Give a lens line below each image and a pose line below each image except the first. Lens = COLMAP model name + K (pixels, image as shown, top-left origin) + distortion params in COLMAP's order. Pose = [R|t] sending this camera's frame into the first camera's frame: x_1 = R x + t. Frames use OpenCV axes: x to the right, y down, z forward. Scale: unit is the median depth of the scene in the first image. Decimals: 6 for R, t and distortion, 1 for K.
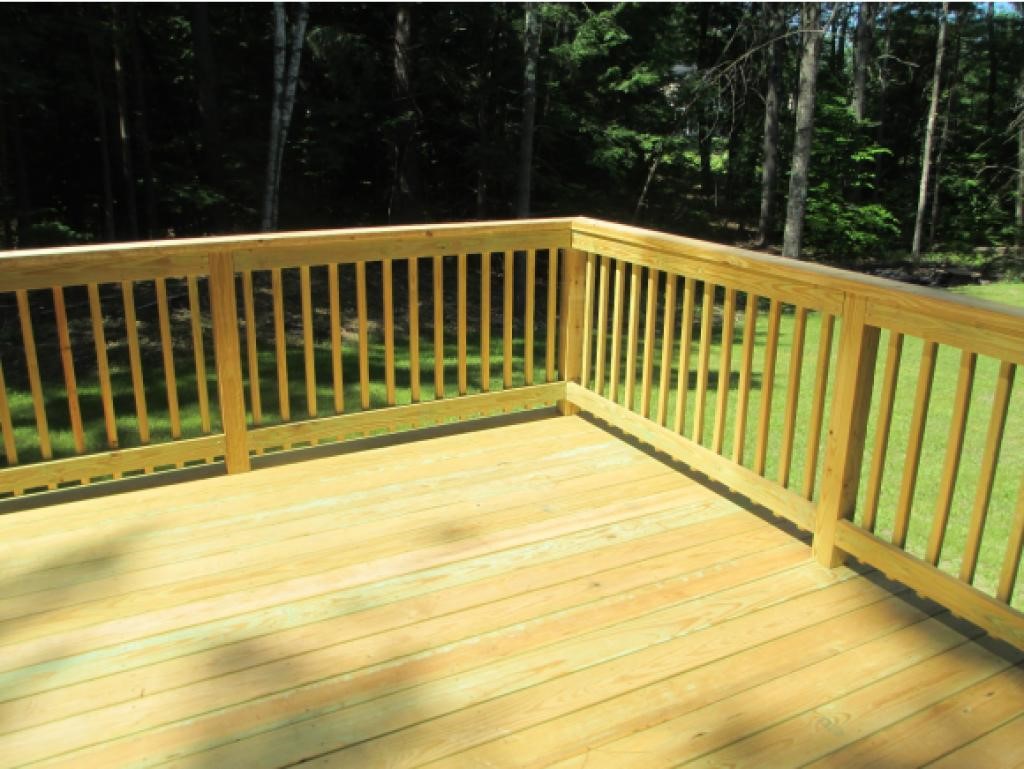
lens RADIAL K [[876.9, 0, 512.0], [0, 876.9, 384.5], [0, 0, 1]] dist [-0.054266, 0.040225]
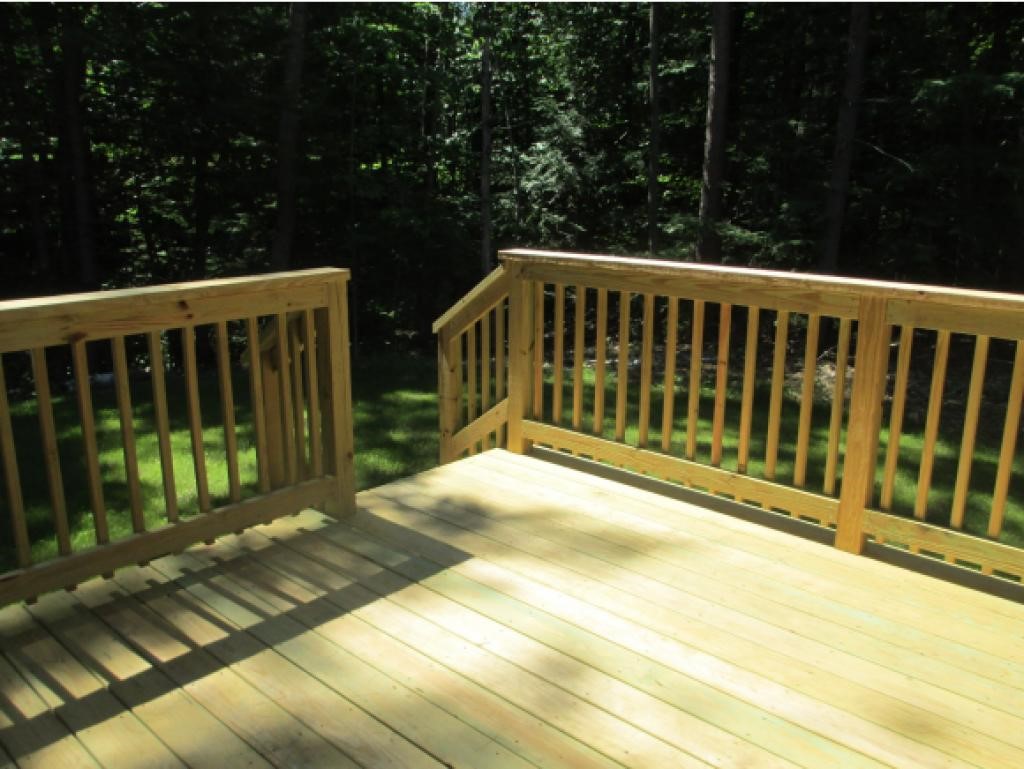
lens RADIAL K [[876.9, 0, 512.0], [0, 876.9, 384.5], [0, 0, 1]] dist [-0.054266, 0.040225]
pose [[0.311853, 0.227548, -0.922480, 0.380054], [-0.284616, 0.948687, 0.137795, -0.088386], [0.906500, 0.219581, 0.360614, 0.387428]]
